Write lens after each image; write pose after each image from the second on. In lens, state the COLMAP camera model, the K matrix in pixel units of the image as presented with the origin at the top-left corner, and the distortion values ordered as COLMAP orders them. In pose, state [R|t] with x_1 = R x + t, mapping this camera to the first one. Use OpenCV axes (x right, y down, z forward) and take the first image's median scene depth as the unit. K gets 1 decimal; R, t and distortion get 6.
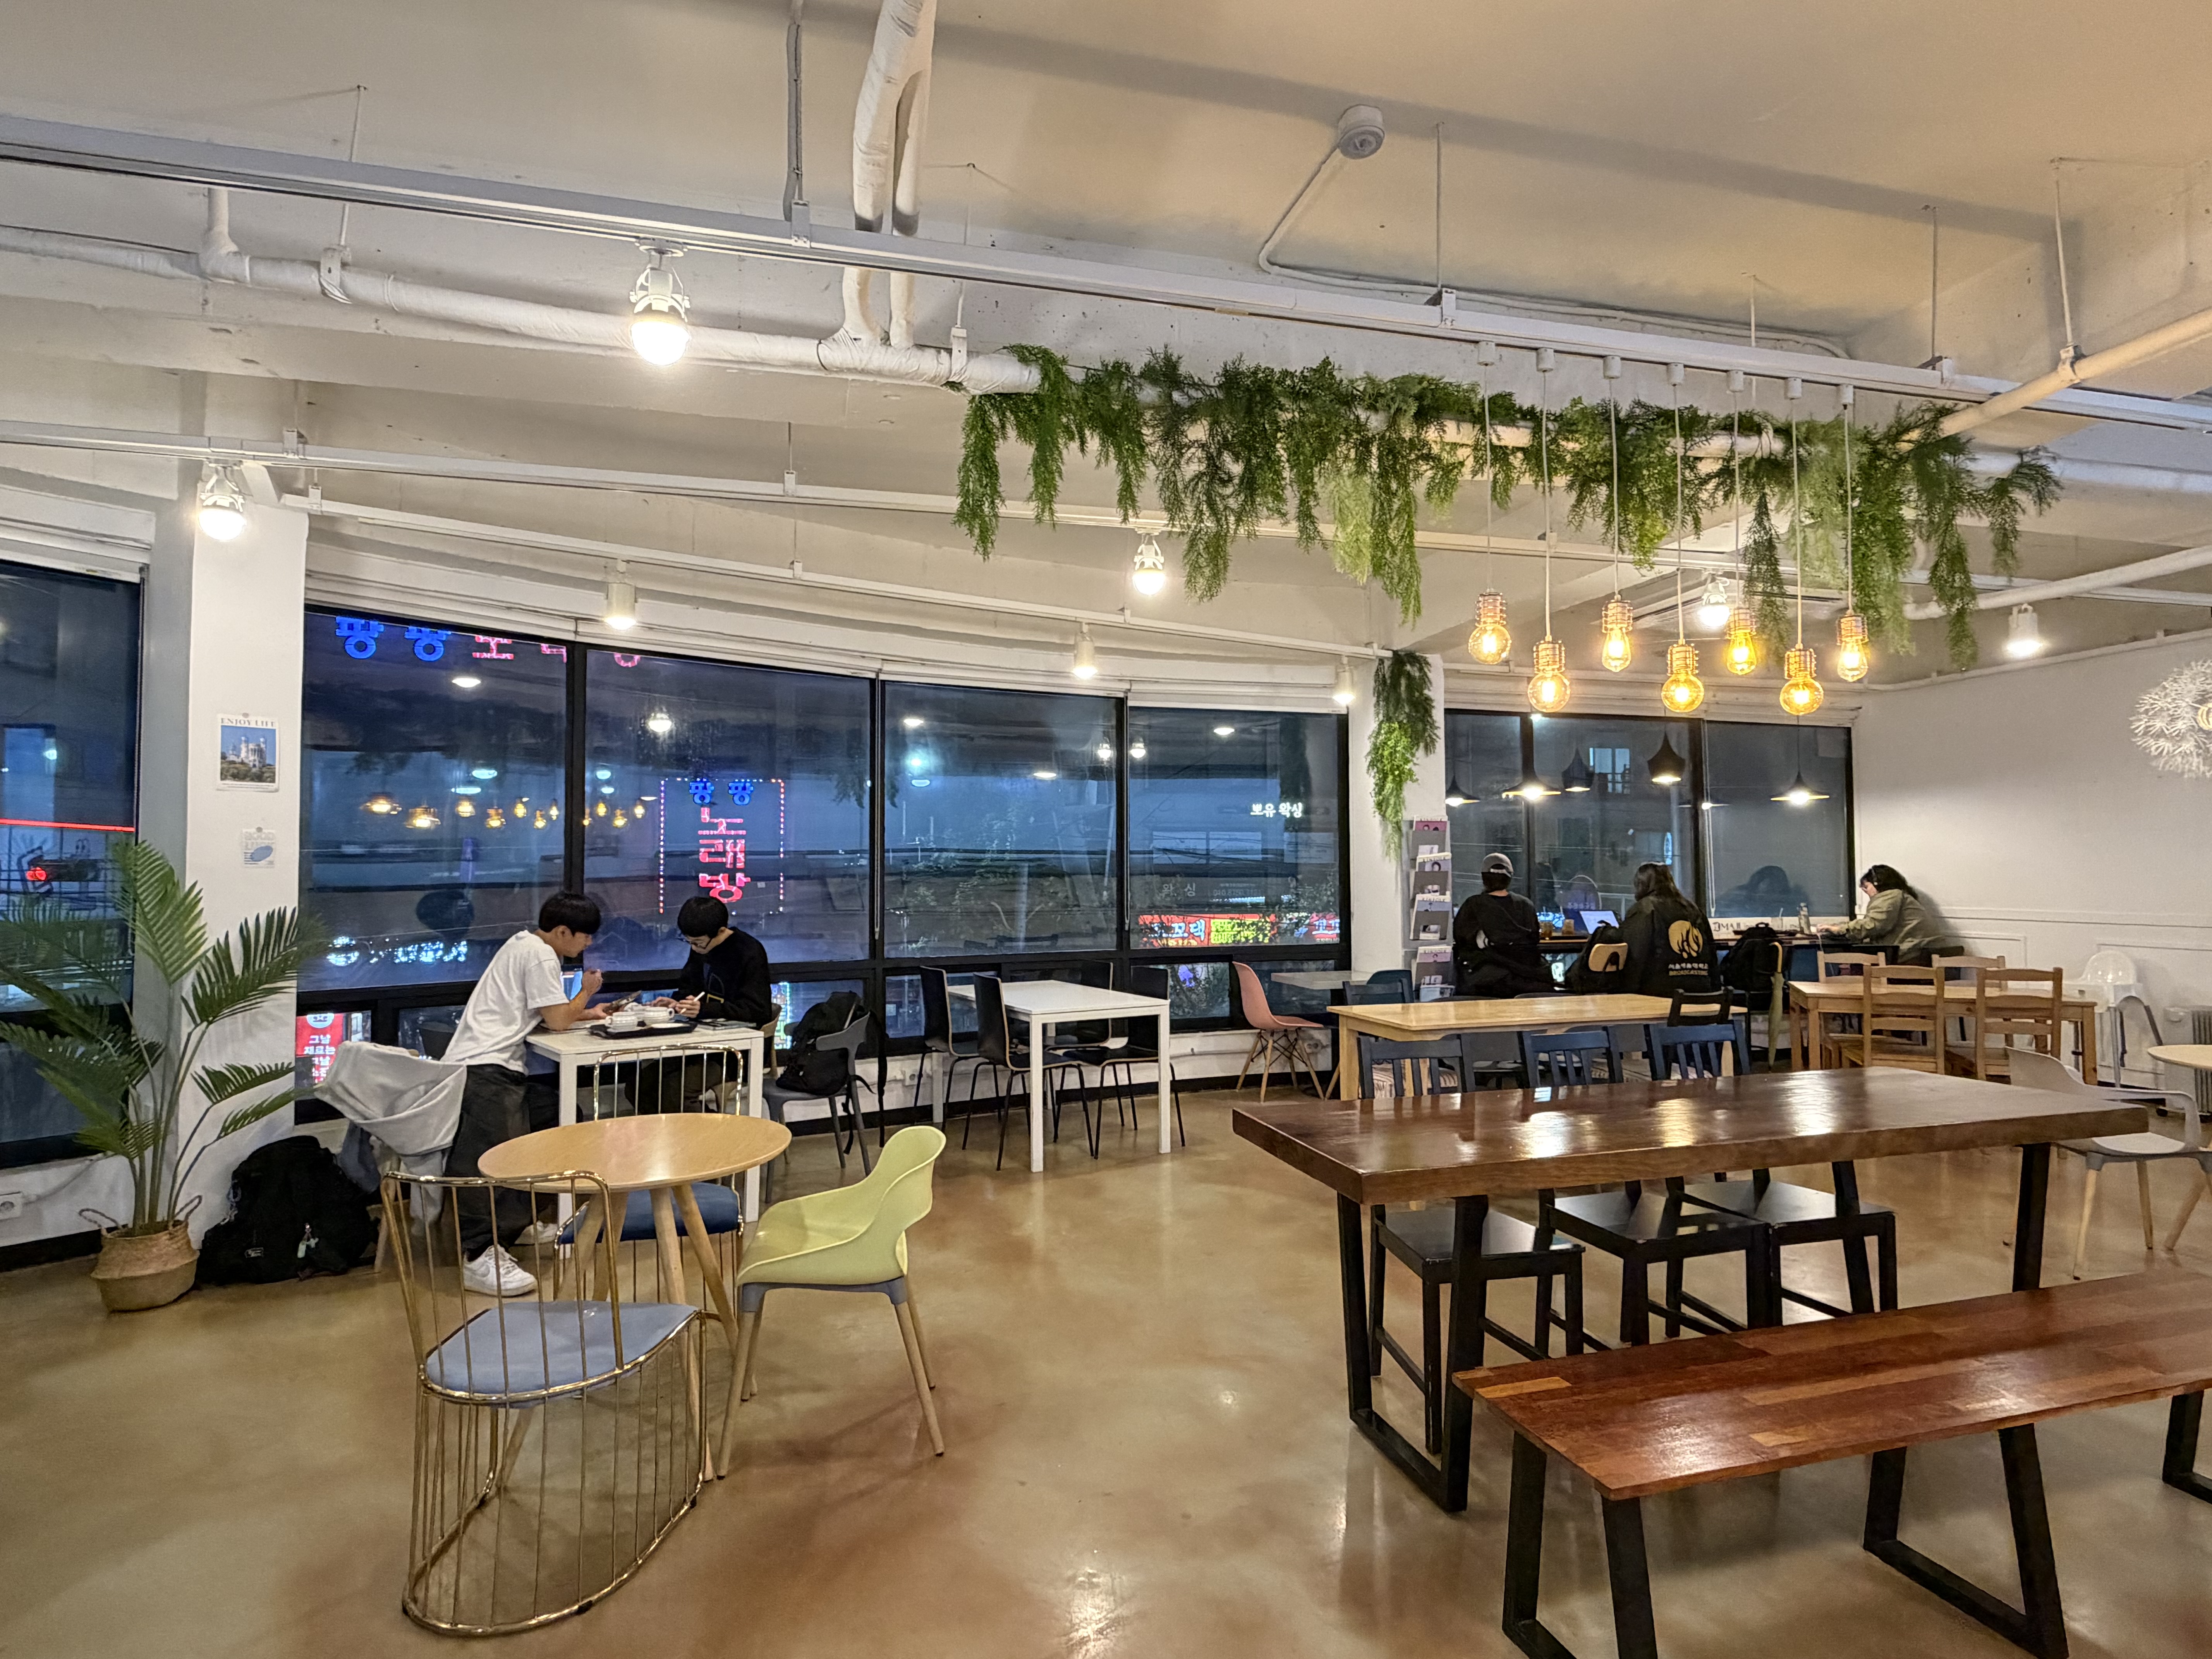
lens RADIAL K [[1155.8, 0, 1109.6], [0, 1155.8, 835.4], [0, 0, 1]] dist [0.001949, -0.000608]
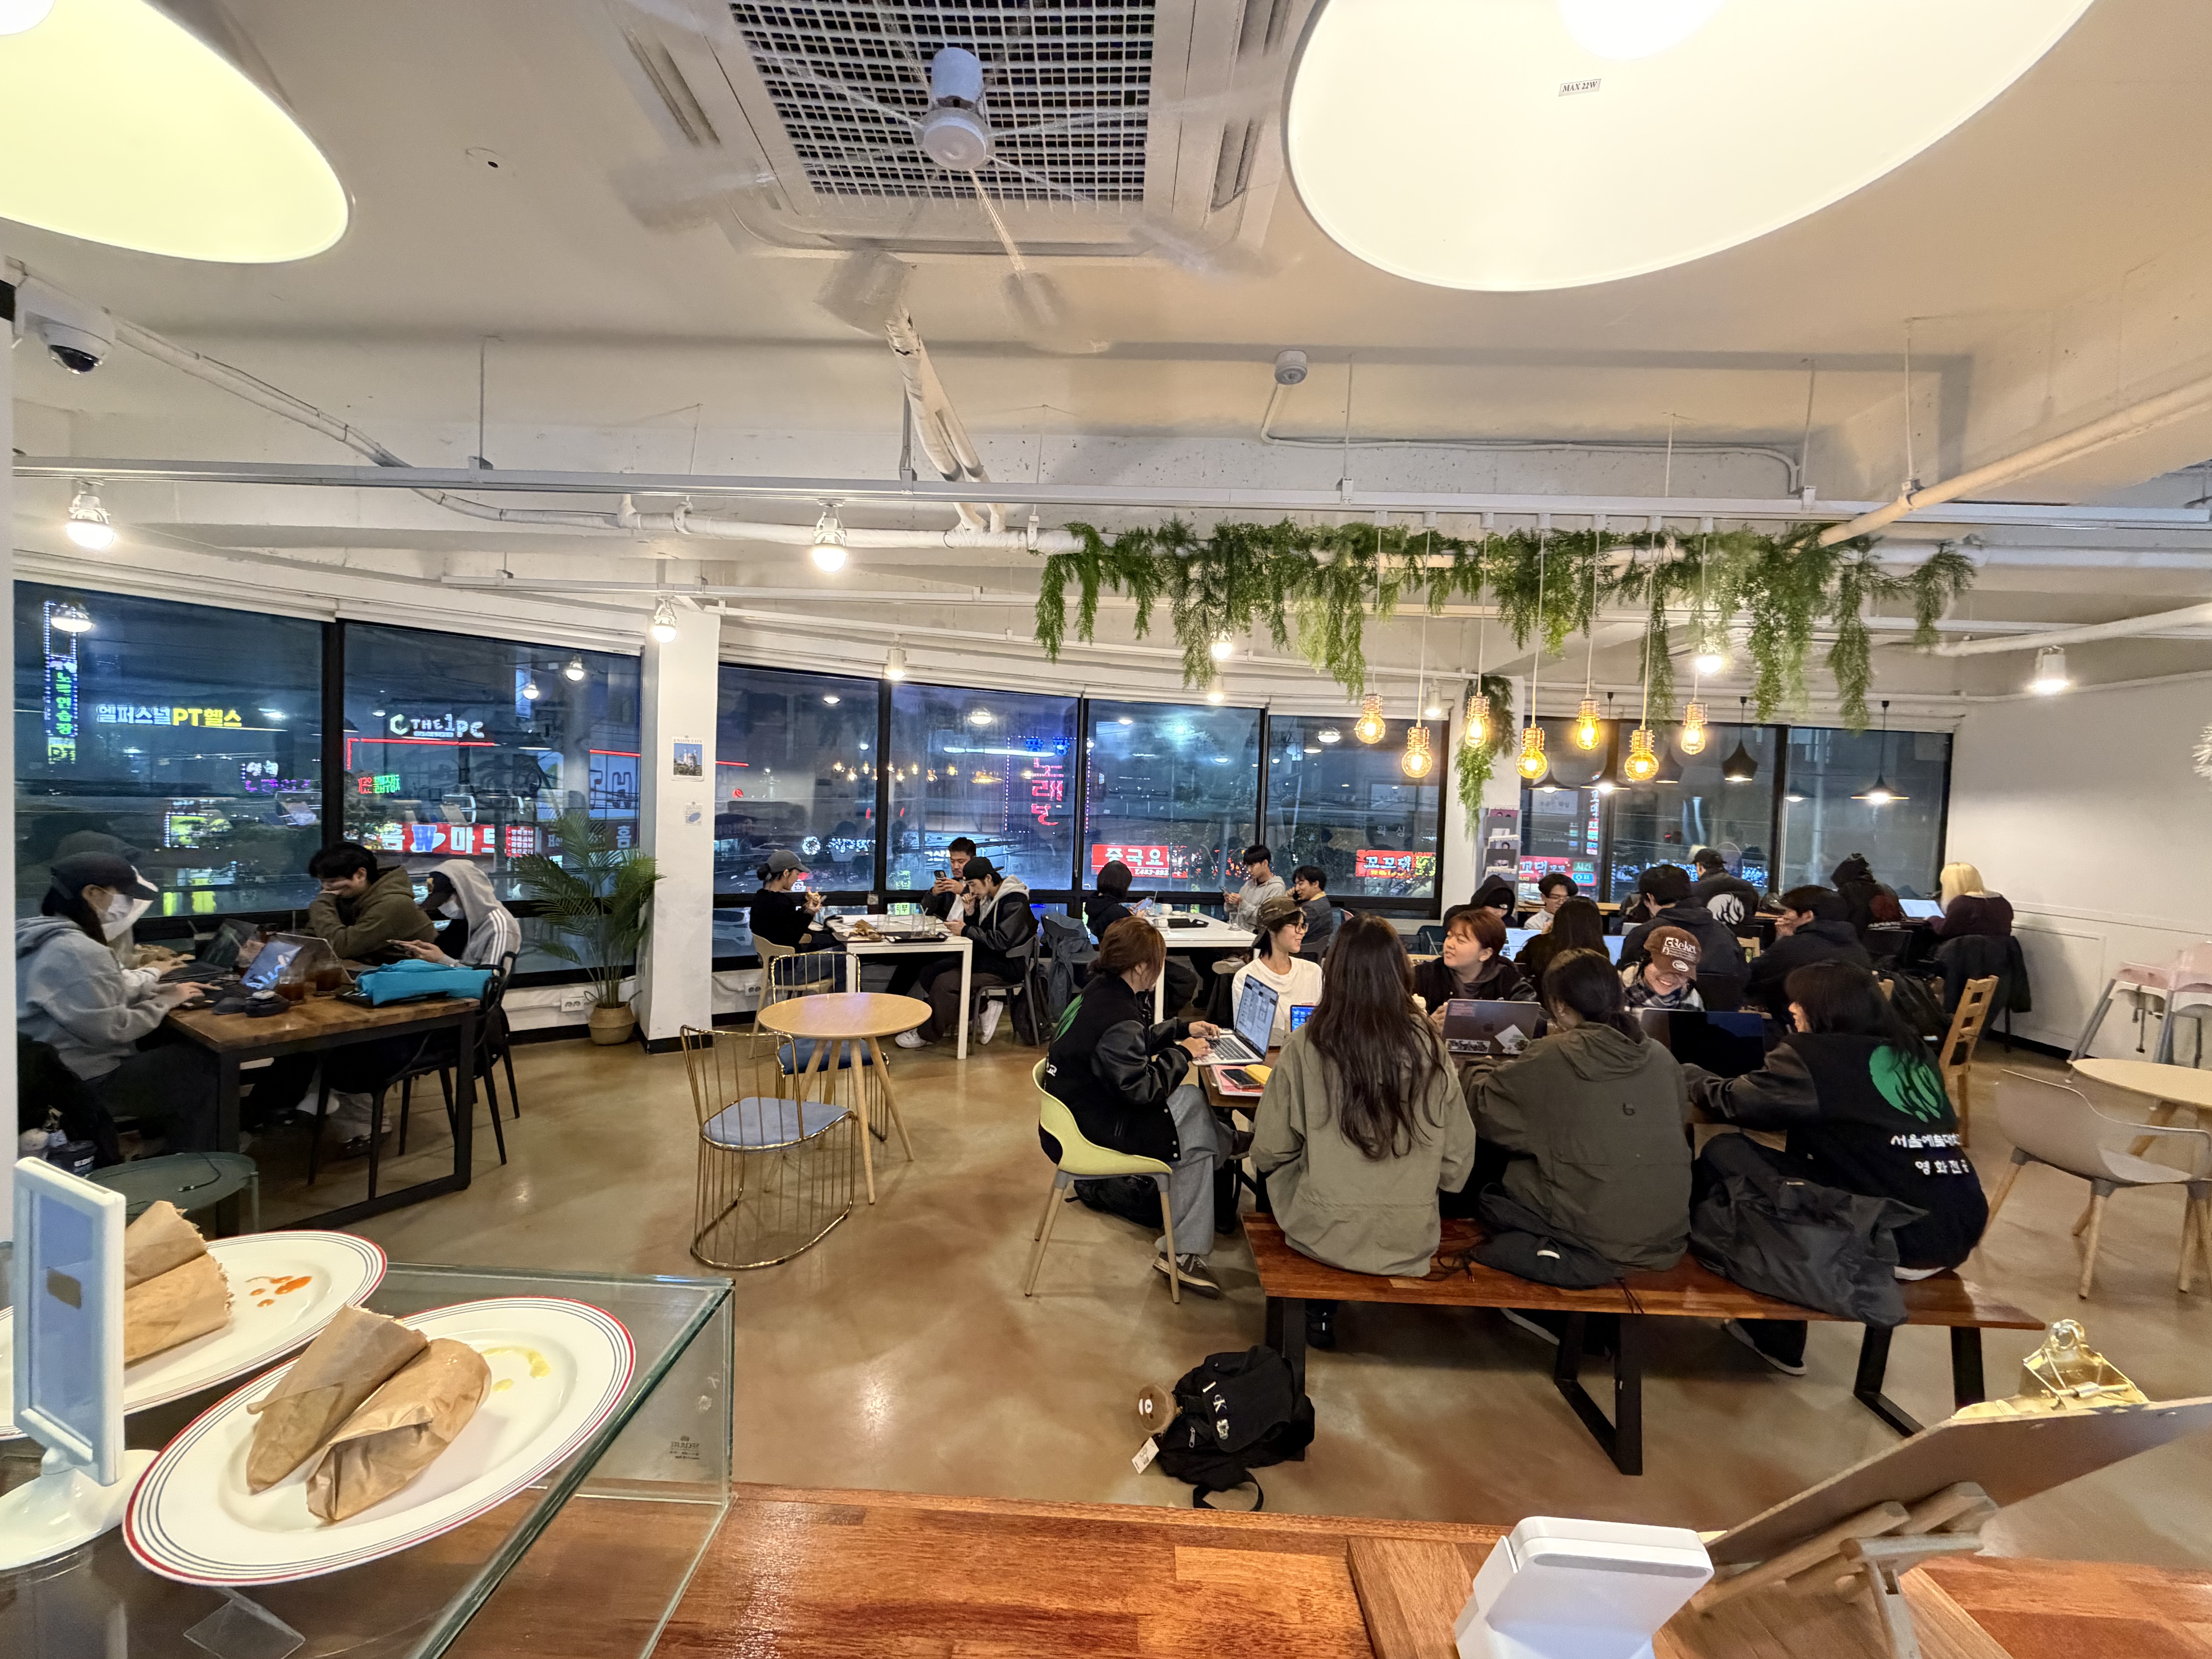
lens RADIAL K [[885.6, 0, 1106.0], [0, 885.6, 829.5], [0, 0, 1]] dist [0.002121, 0.000109]
pose [[0.959612, 0.047572, -0.277275, 0.271797], [-0.030555, 0.997393, 0.065377, -0.086545], [0.279662, -0.054265, 0.958564, -0.118029]]
